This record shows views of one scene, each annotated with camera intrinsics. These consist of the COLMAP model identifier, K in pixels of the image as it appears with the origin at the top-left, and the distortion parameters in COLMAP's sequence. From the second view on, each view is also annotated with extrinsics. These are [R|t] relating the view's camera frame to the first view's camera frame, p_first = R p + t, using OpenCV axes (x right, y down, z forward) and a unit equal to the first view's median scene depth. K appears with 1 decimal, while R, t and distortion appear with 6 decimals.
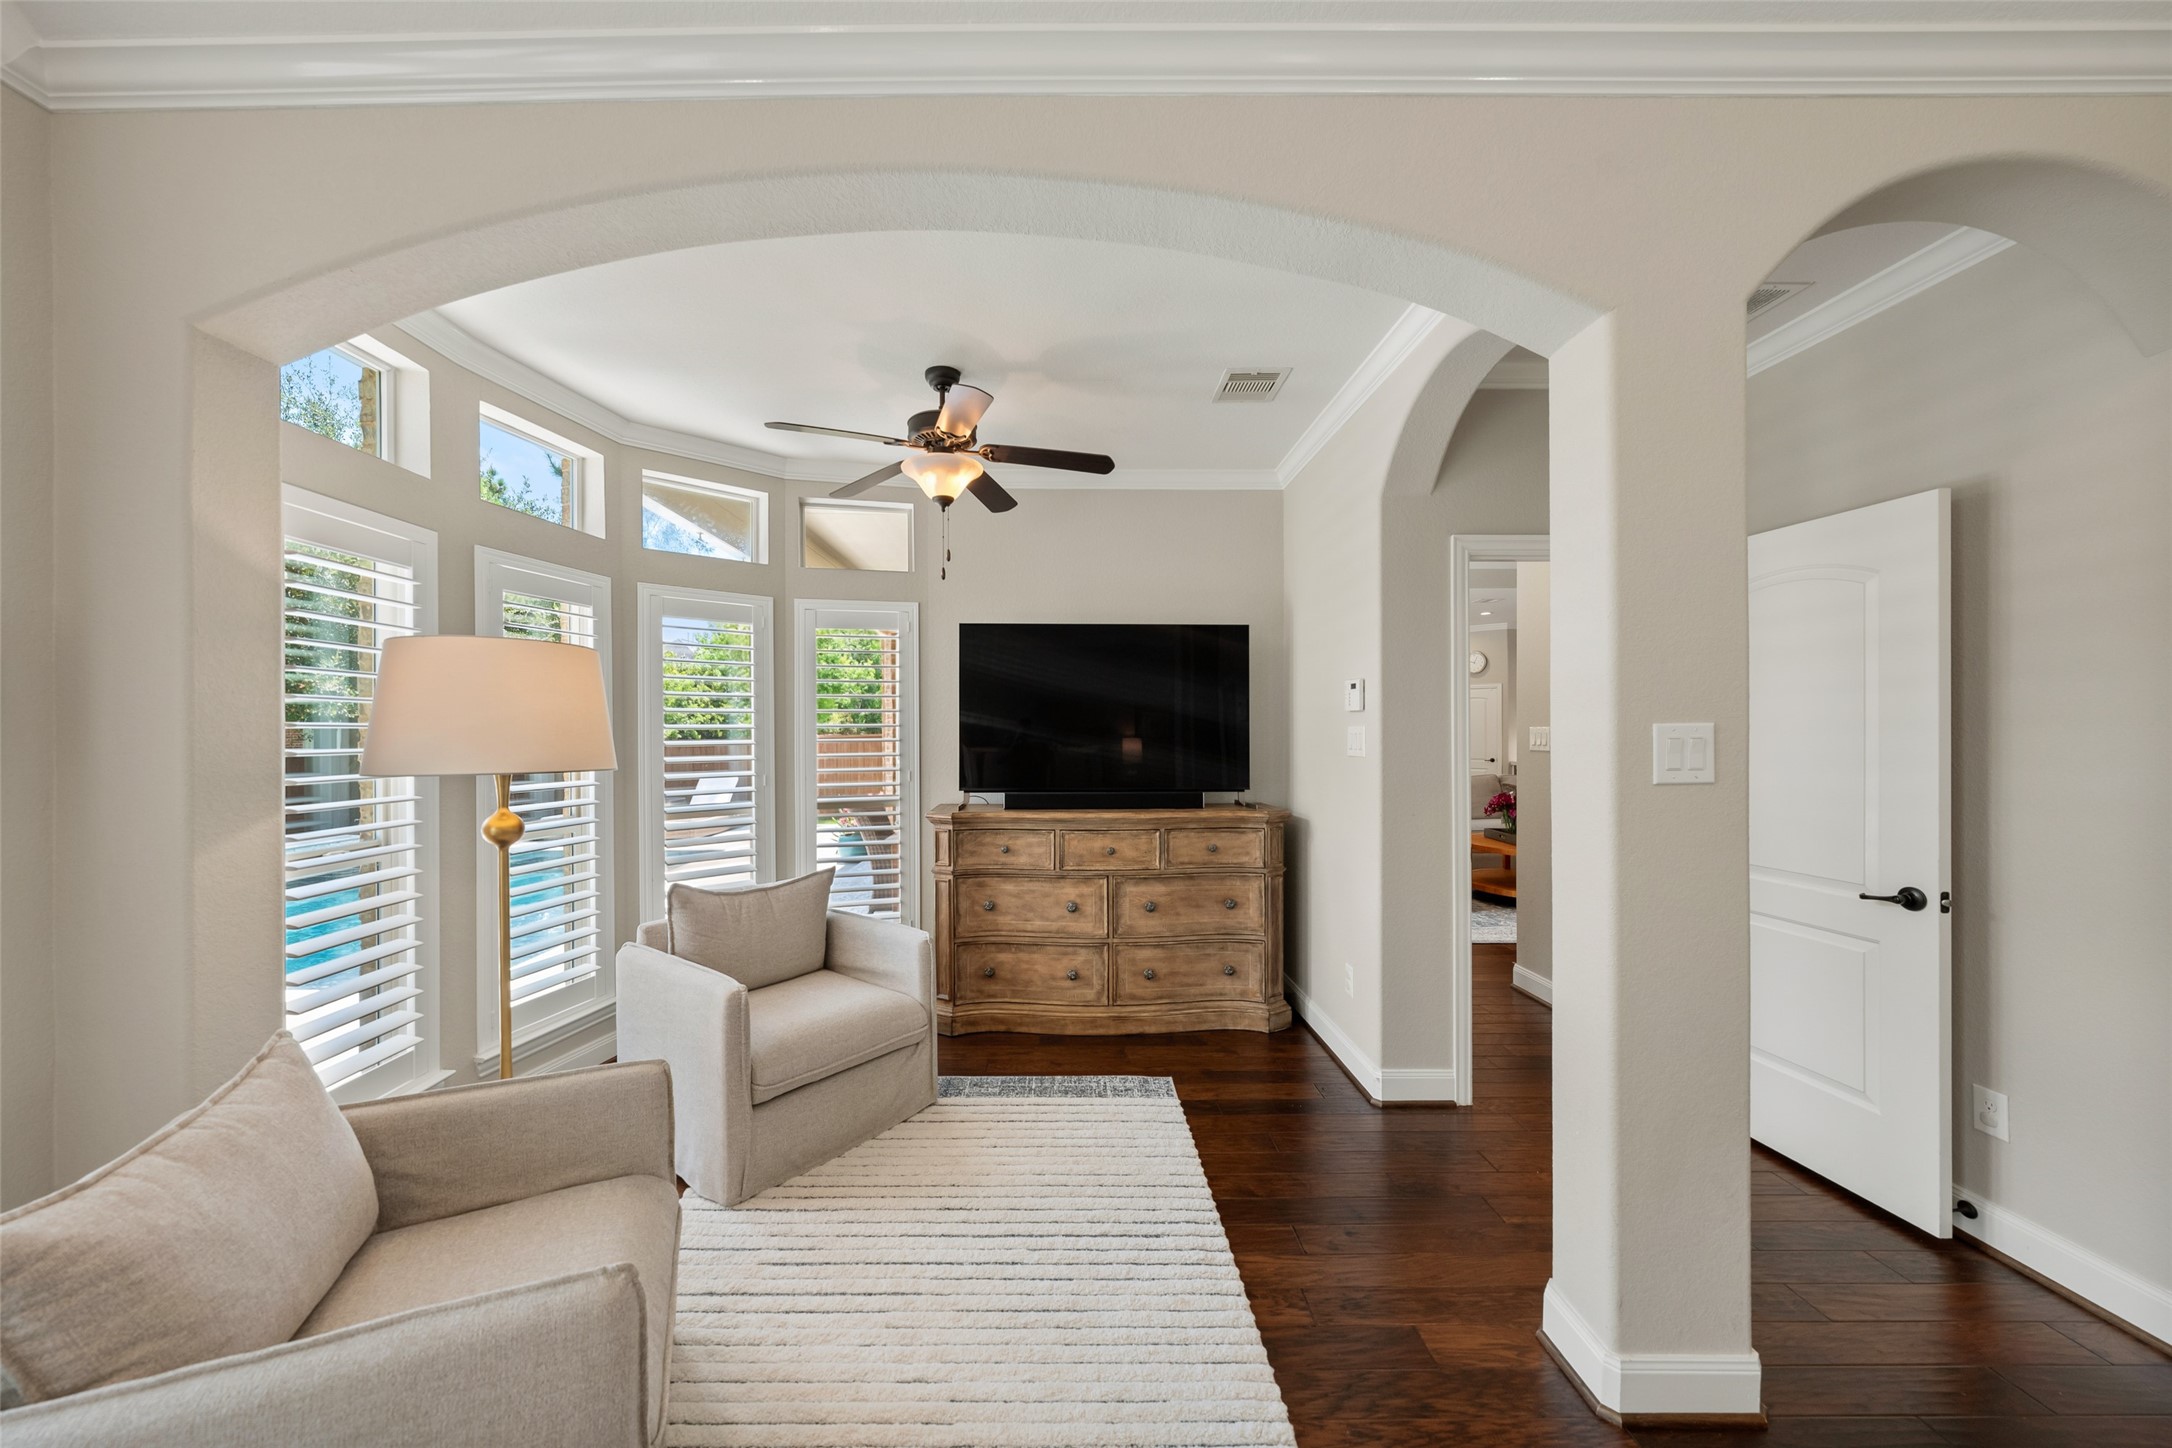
lens RADIAL K [[795.1, 0, 1071.6], [0, 795.1, 732.2], [0, 0, 1]] dist [-0.002598, -0.000693]
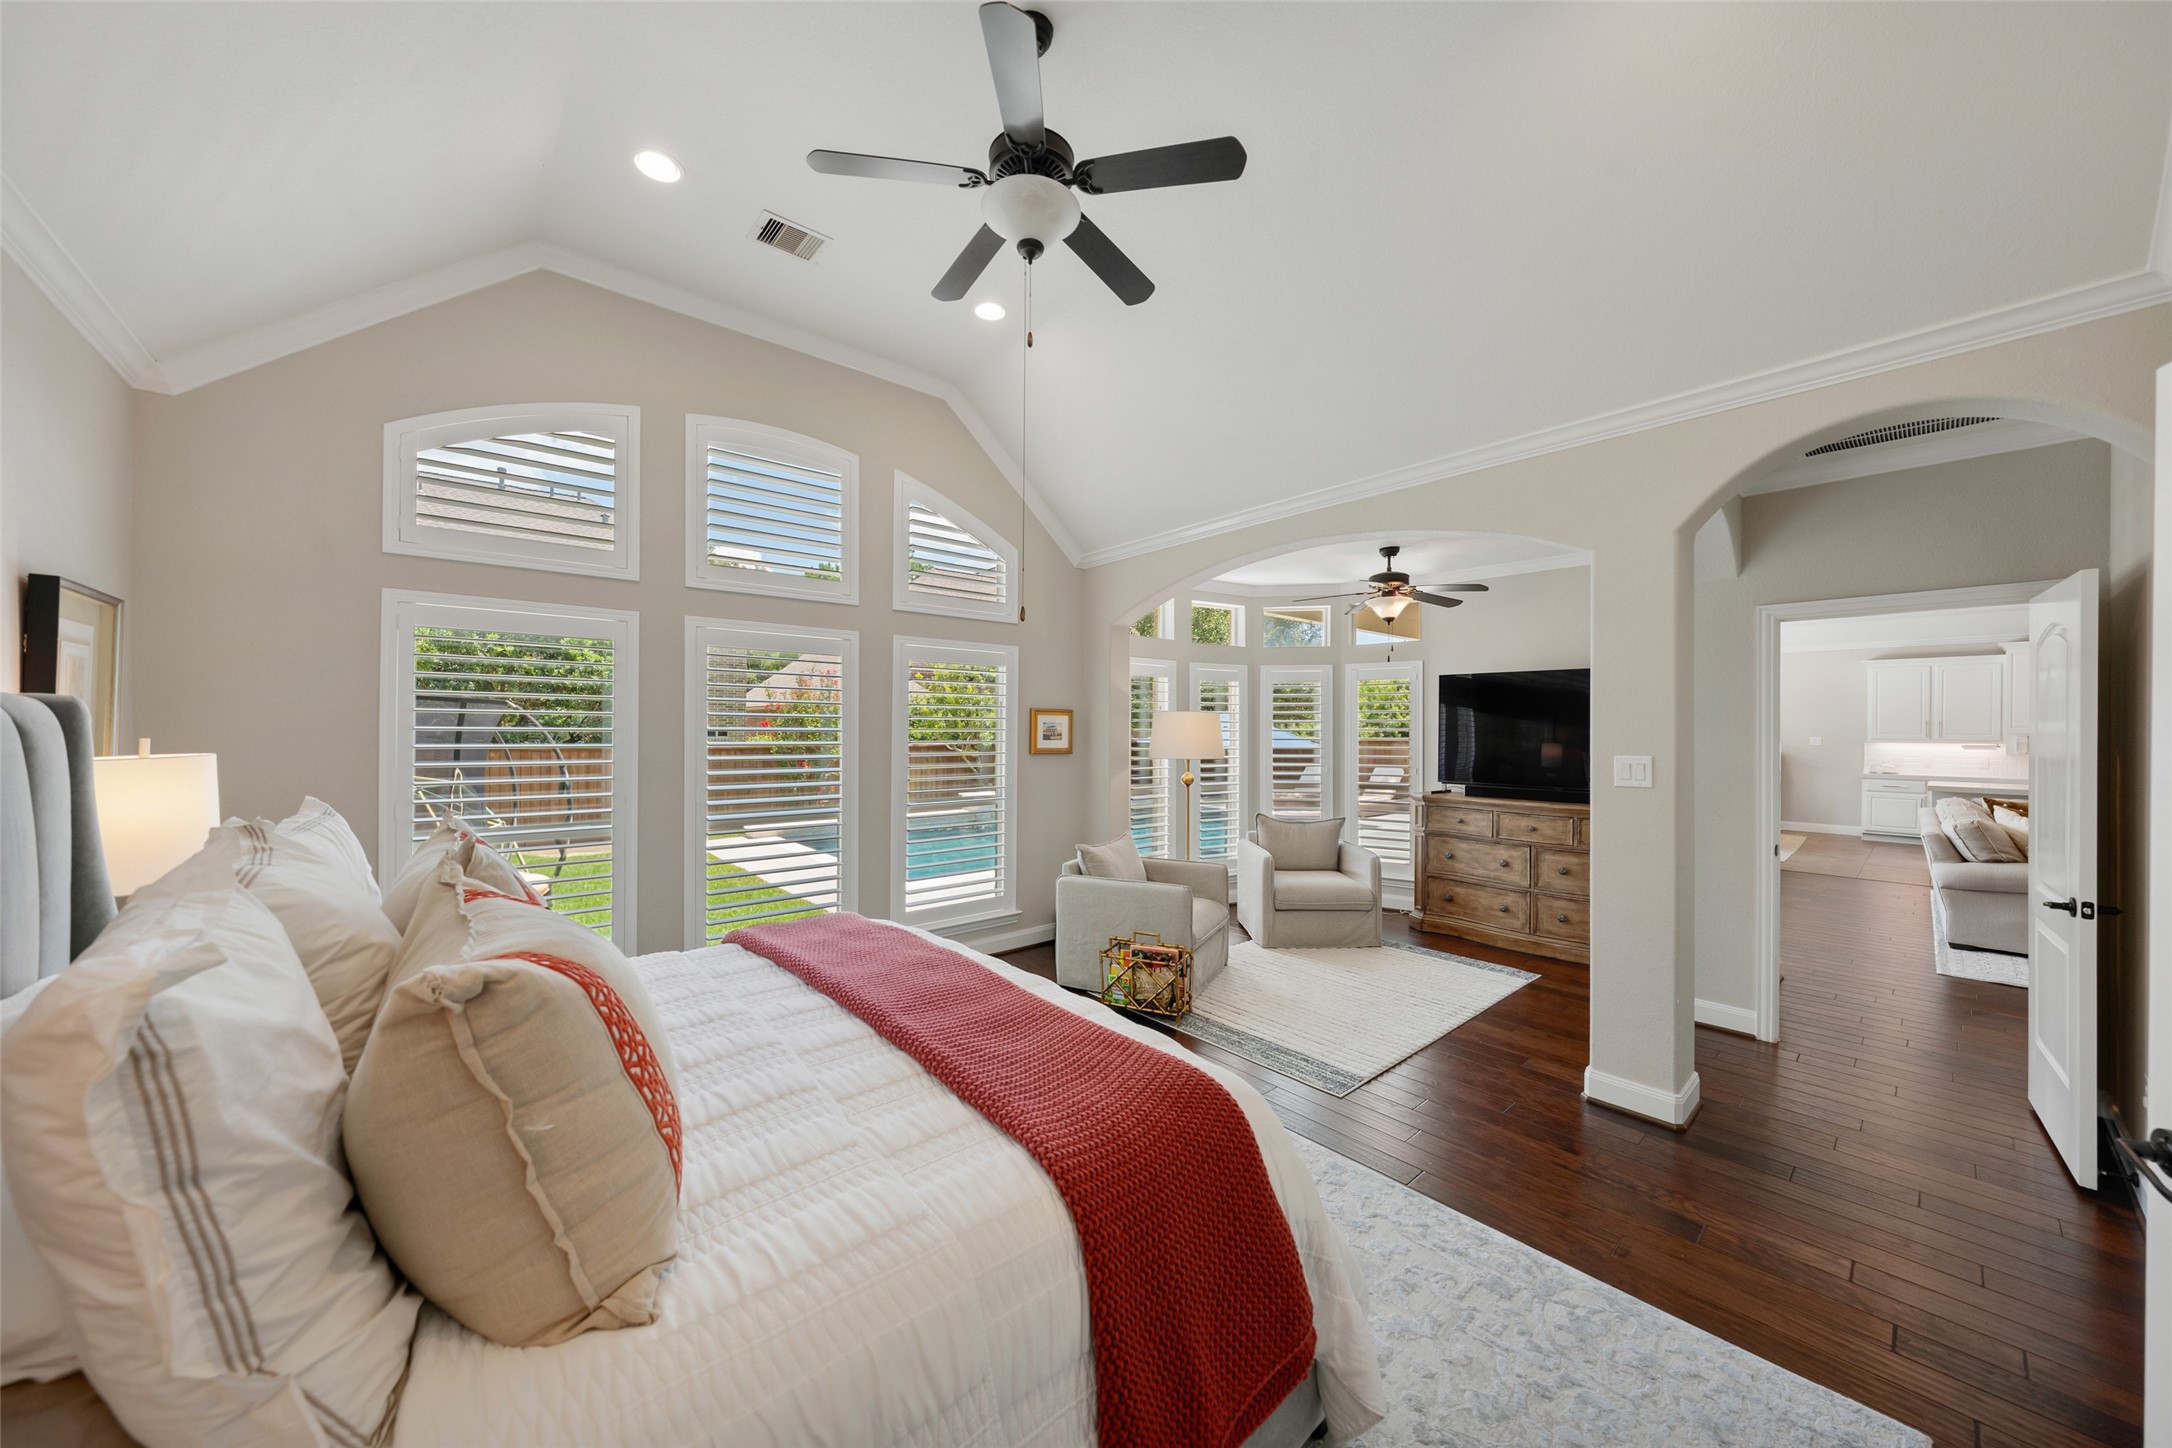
lens RADIAL K [[748.7, 0, 1081.7], [0, 748.7, 725.6], [0, 0, 1]] dist [-0.001074, -0.000051]
pose [[0.652711, 0.004954, -0.757590, 0.548593], [-0.009233, 0.999956, -0.001416, -0.030554], [0.757550, 0.007920, 0.652729, -0.527288]]
